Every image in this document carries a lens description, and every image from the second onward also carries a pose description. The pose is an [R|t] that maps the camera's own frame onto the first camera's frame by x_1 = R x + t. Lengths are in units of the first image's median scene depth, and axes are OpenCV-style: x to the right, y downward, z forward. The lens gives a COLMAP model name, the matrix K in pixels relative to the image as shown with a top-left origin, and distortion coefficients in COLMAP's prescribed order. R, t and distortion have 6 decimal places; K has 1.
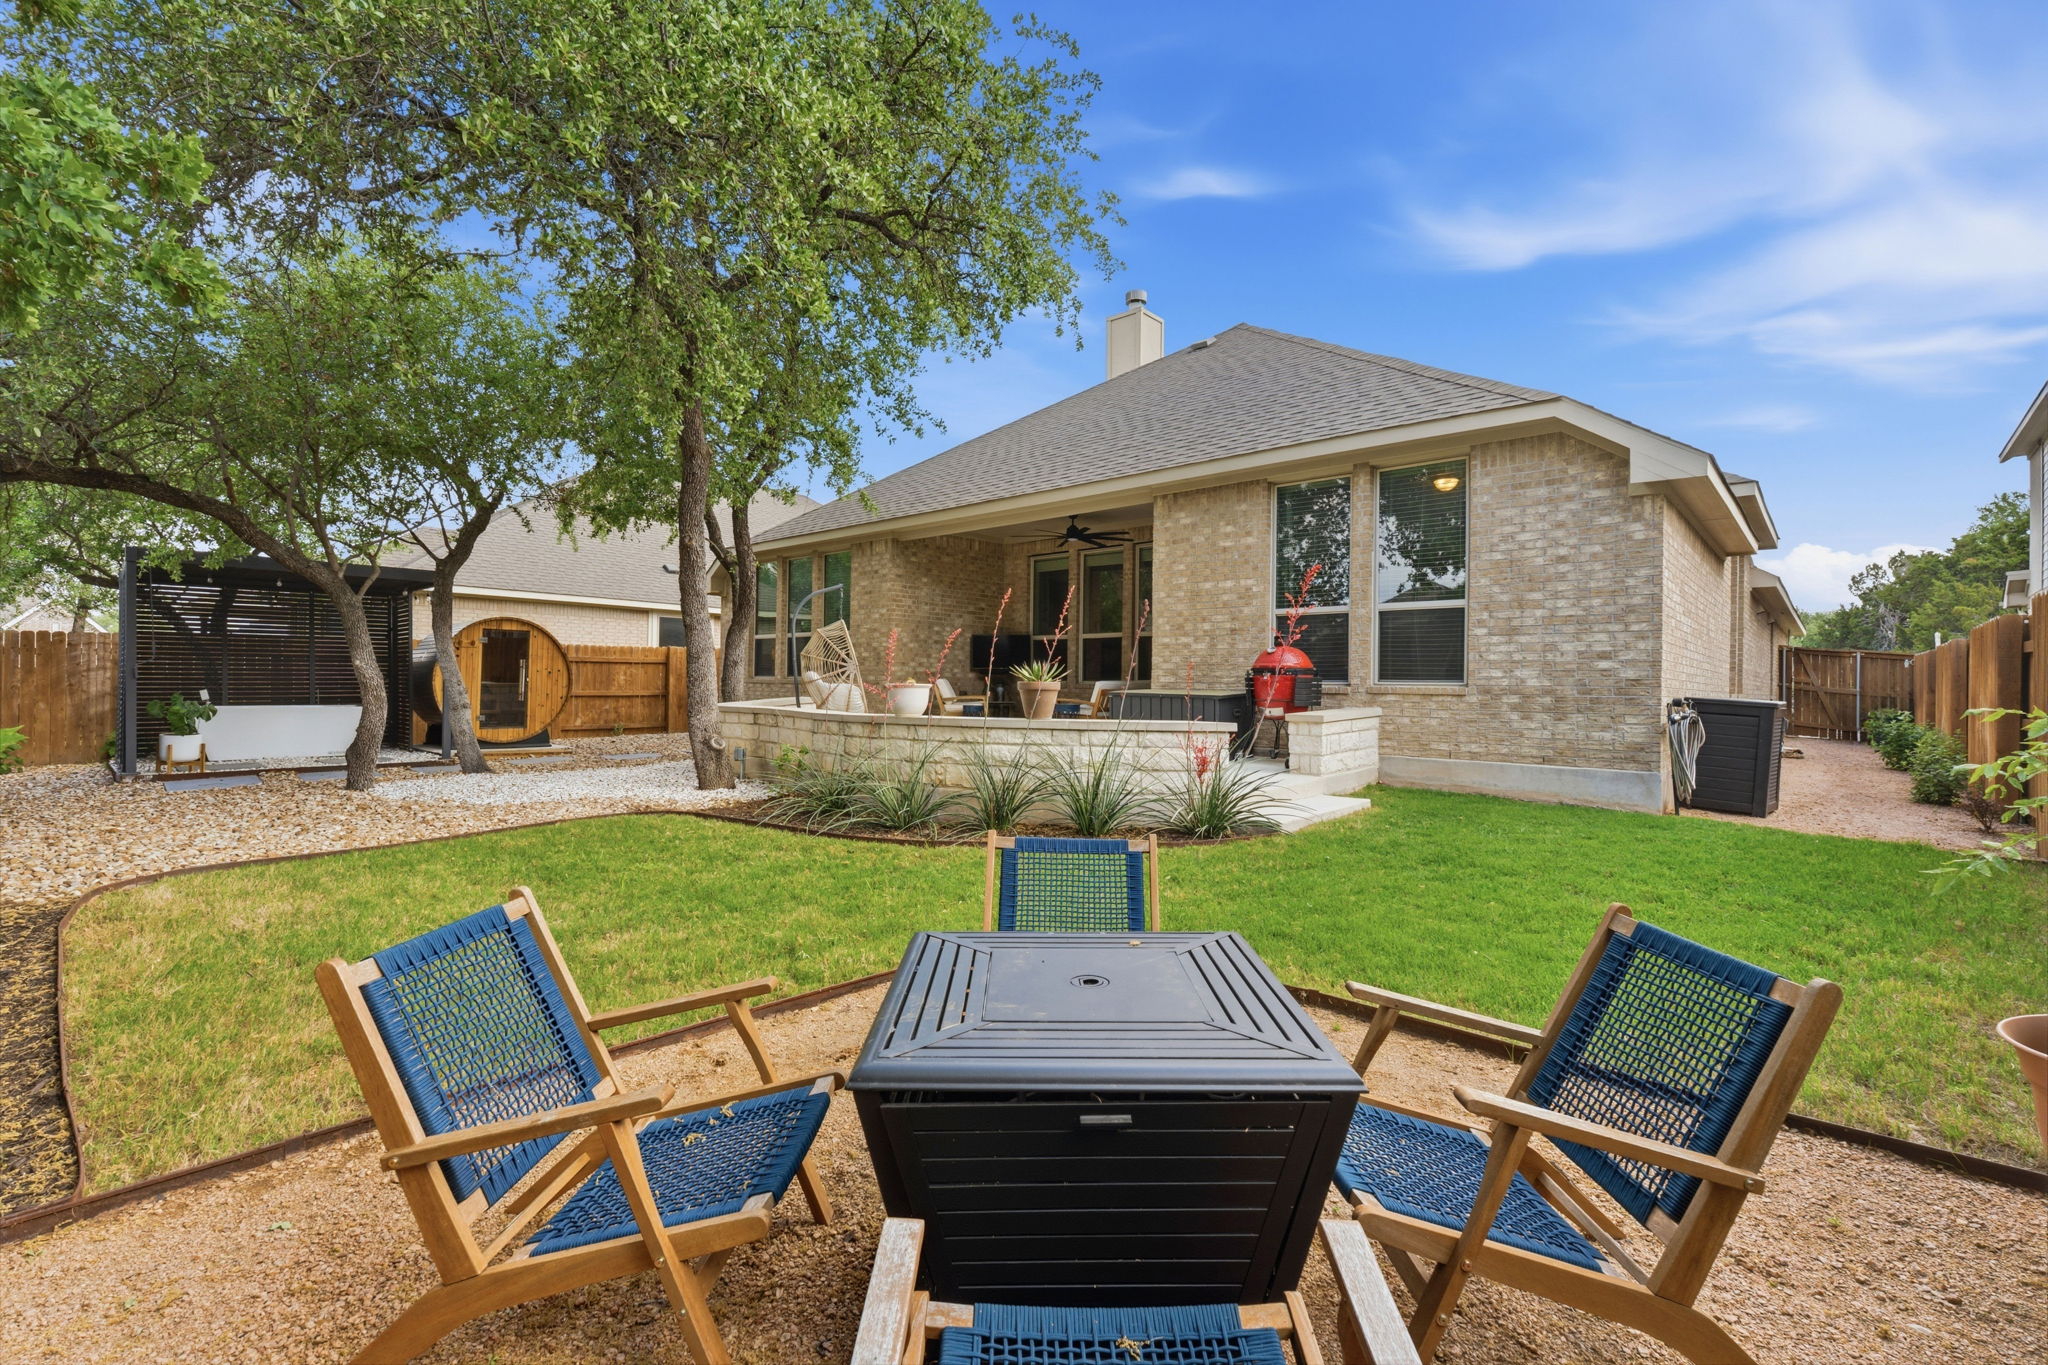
lens RADIAL K [[905.6, 0, 1024.0], [0, 905.6, 682.5], [0, 0, 1]] dist [-0.006861, 0.000094]
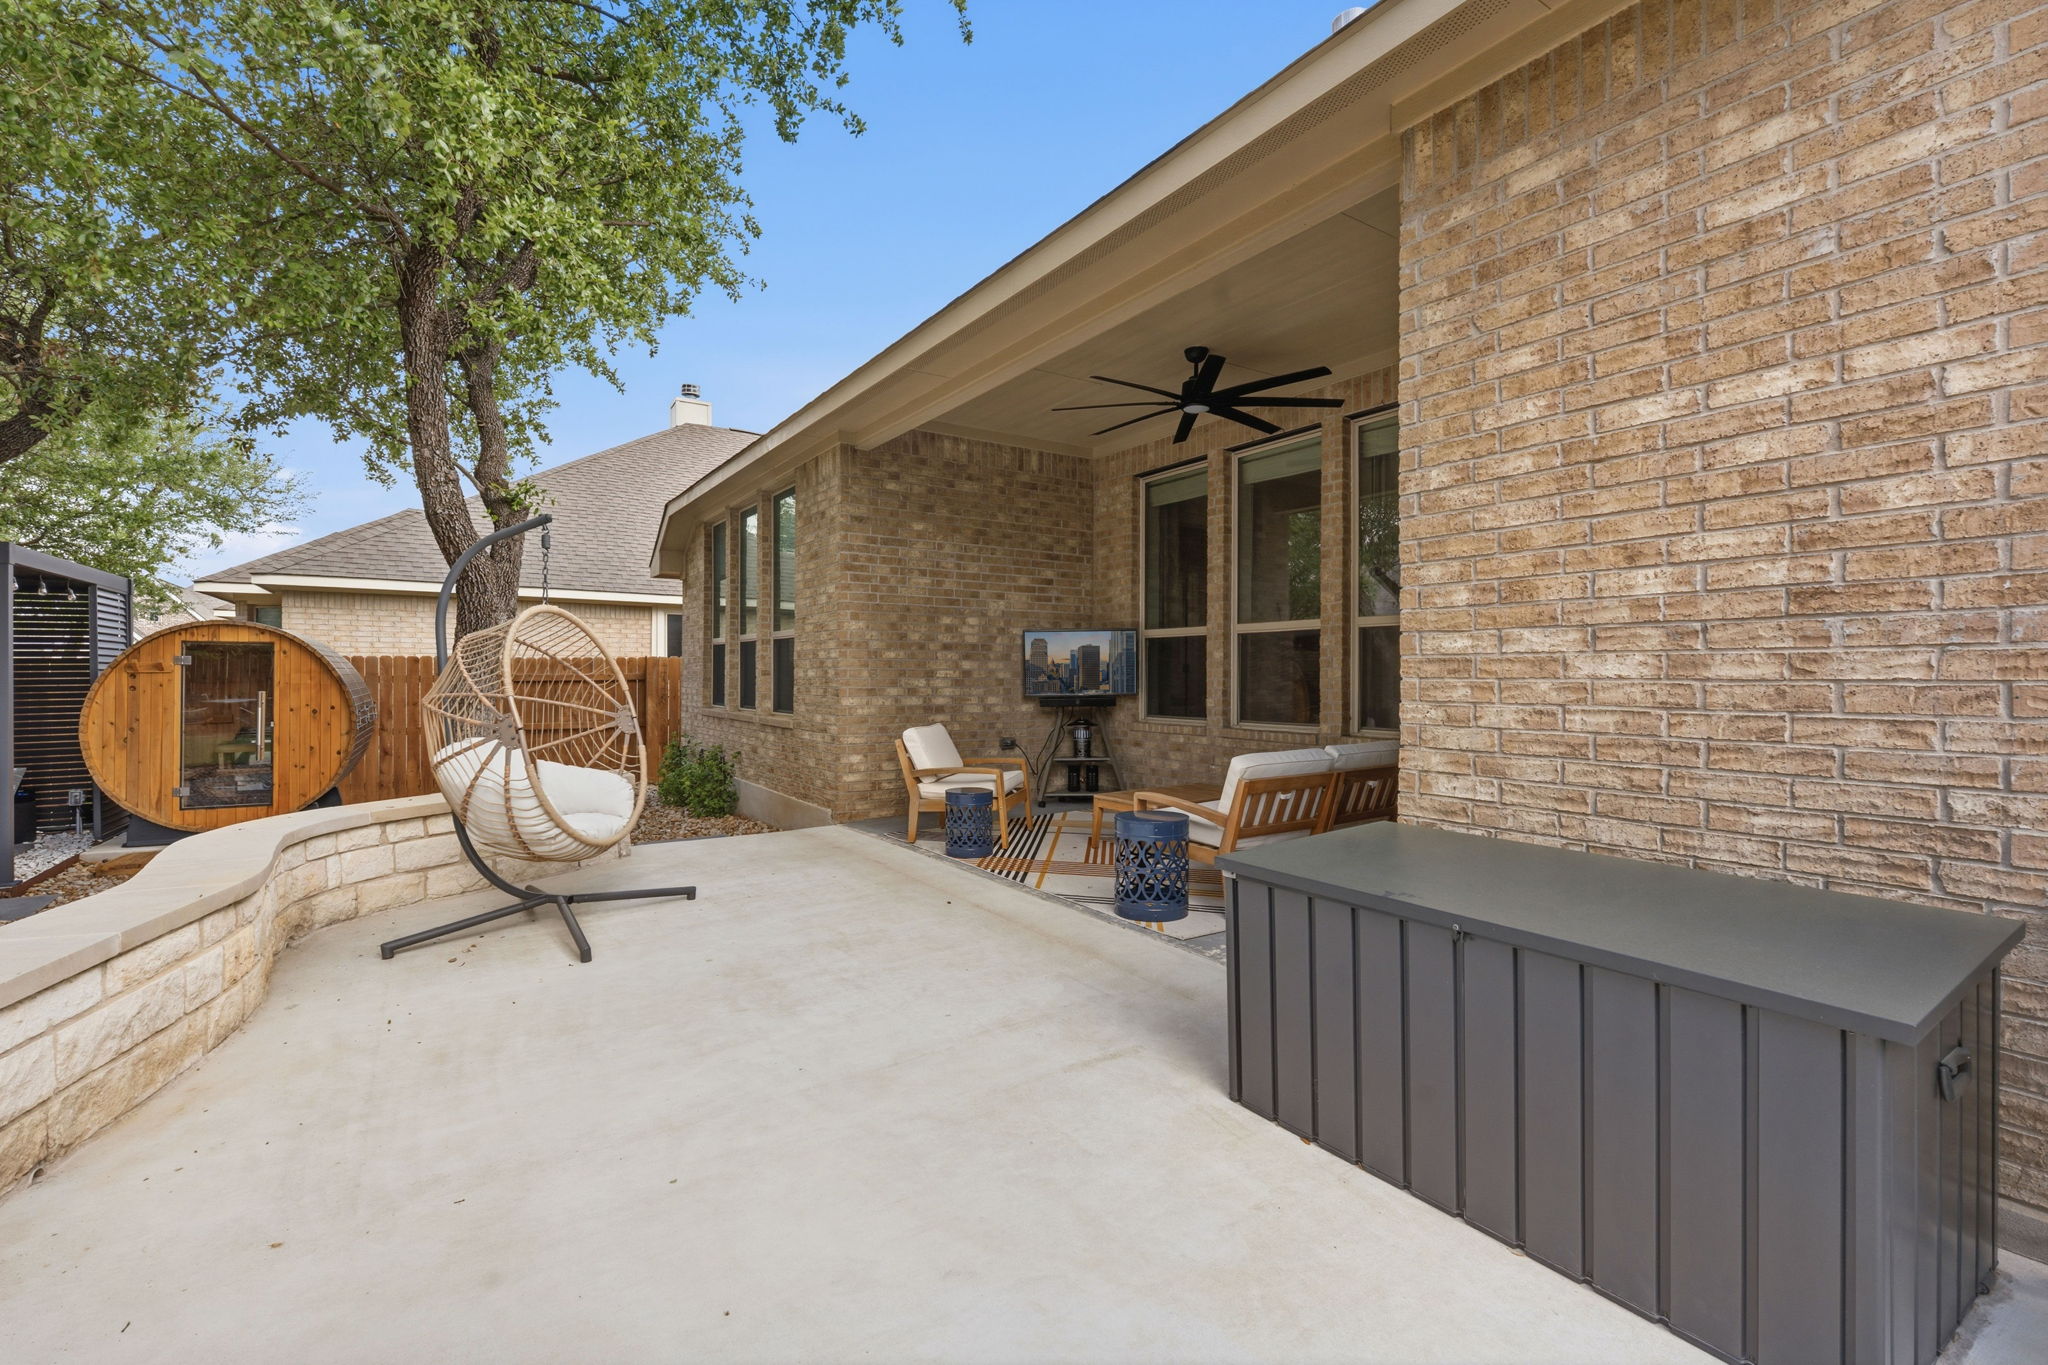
lens RADIAL K [[905.6, 0, 1024.0], [0, 905.6, 682.5], [0, 0, 1]] dist [-0.006861, 0.000094]
pose [[0.972108, -0.009927, -0.234323, 0.093245], [0.011779, 0.999909, 0.006503, -0.037616], [0.234237, -0.009082, 0.972137, 0.696336]]
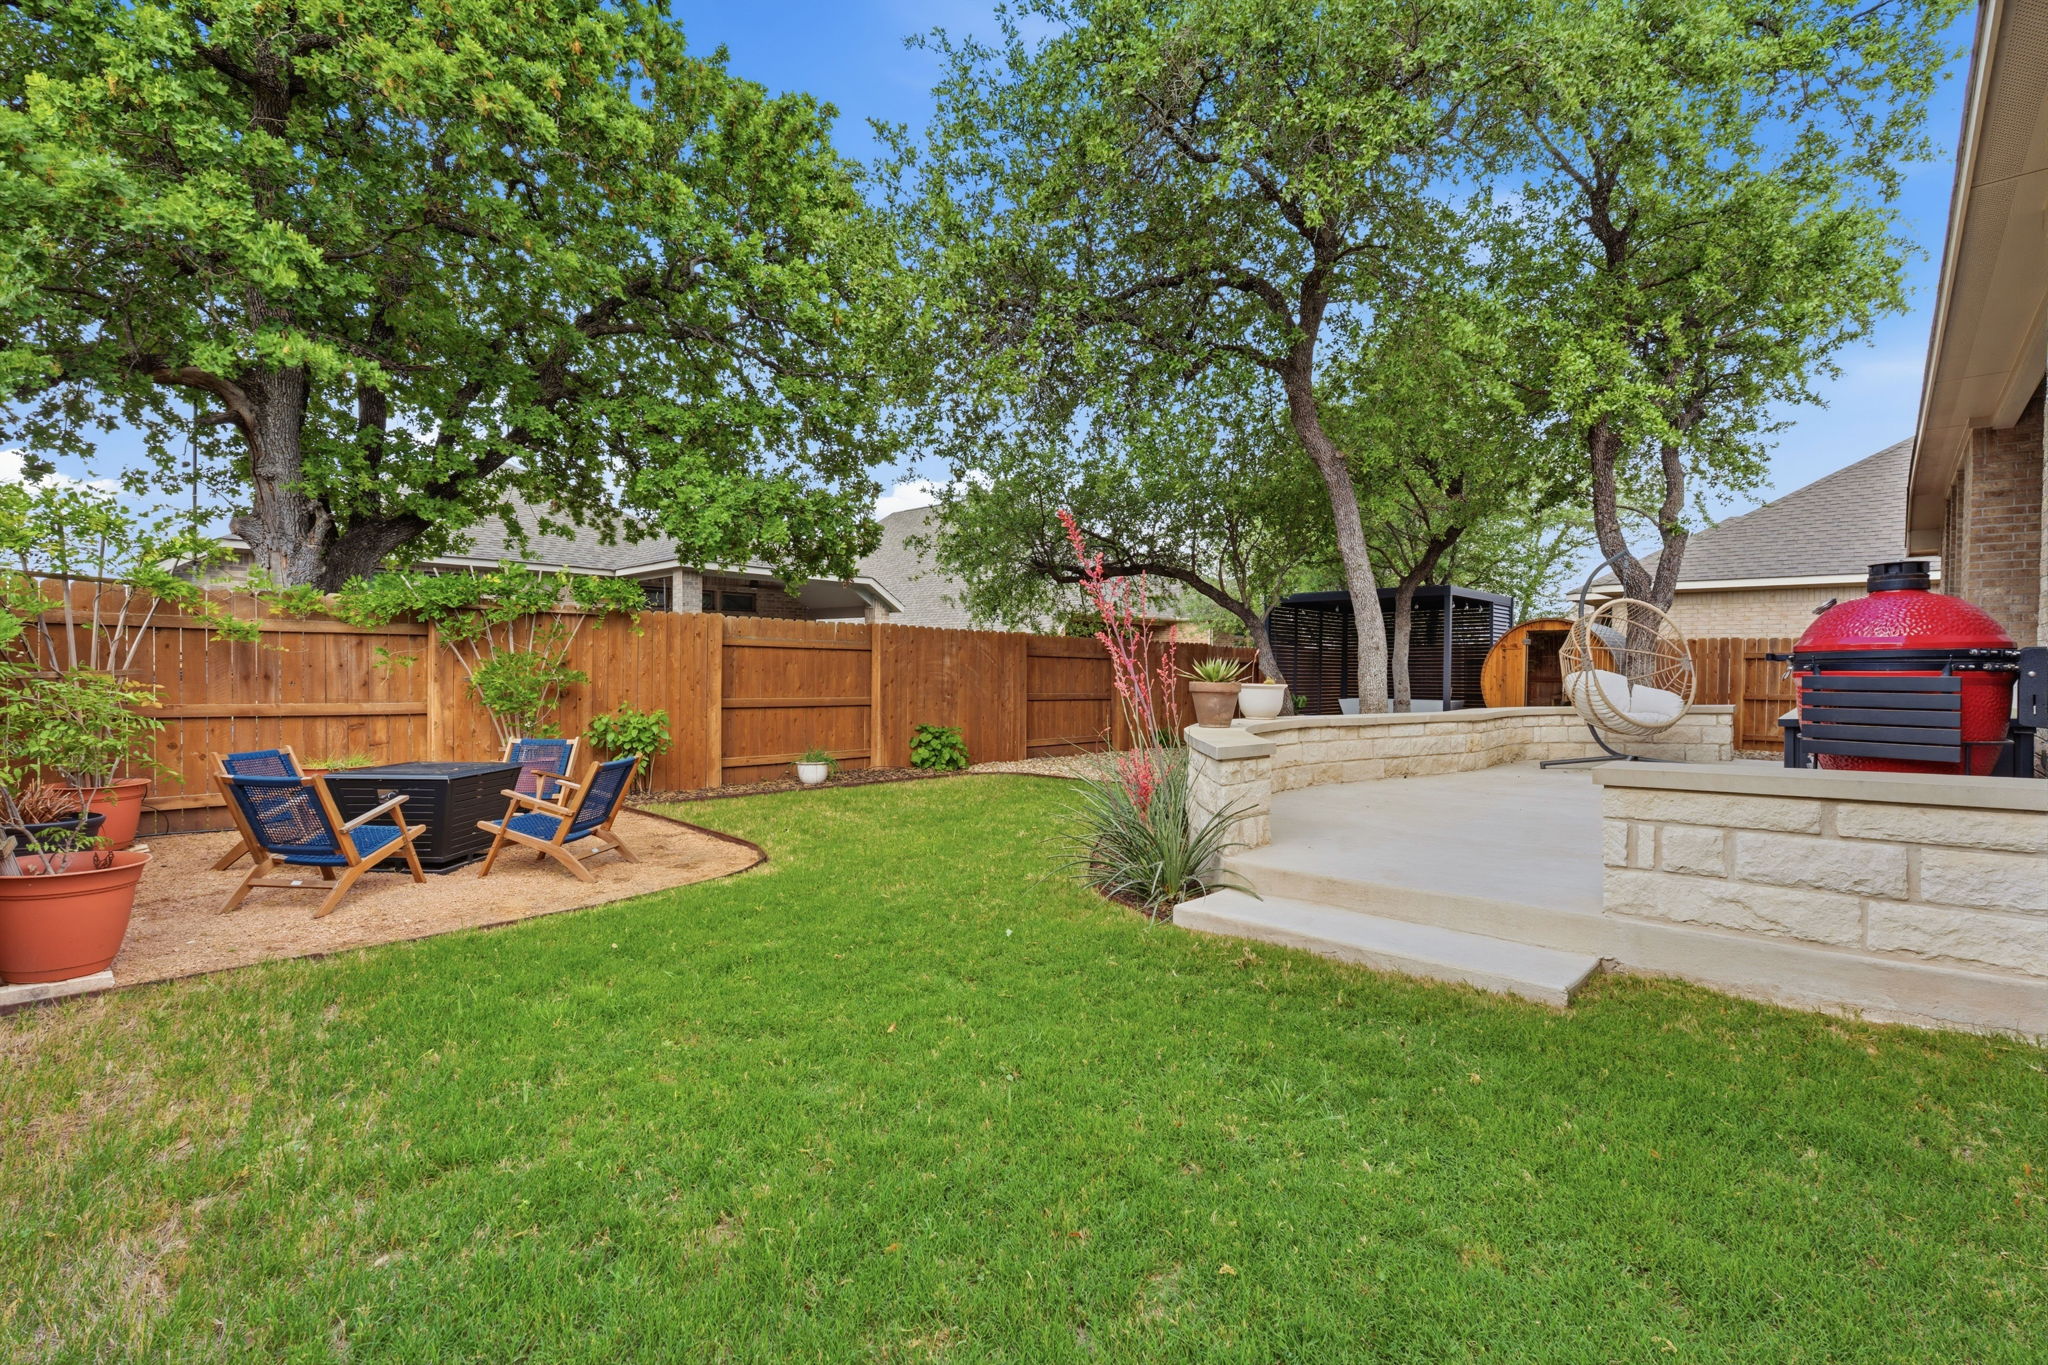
lens RADIAL K [[905.6, 0, 1024.0], [0, 905.6, 682.5], [0, 0, 1]] dist [-0.006861, 0.000094]
pose [[-0.003973, 0.003677, -0.999985, 0.560375], [0.003086, 0.999989, 0.003665, -0.006925], [0.999987, -0.003072, -0.003984, 0.530080]]
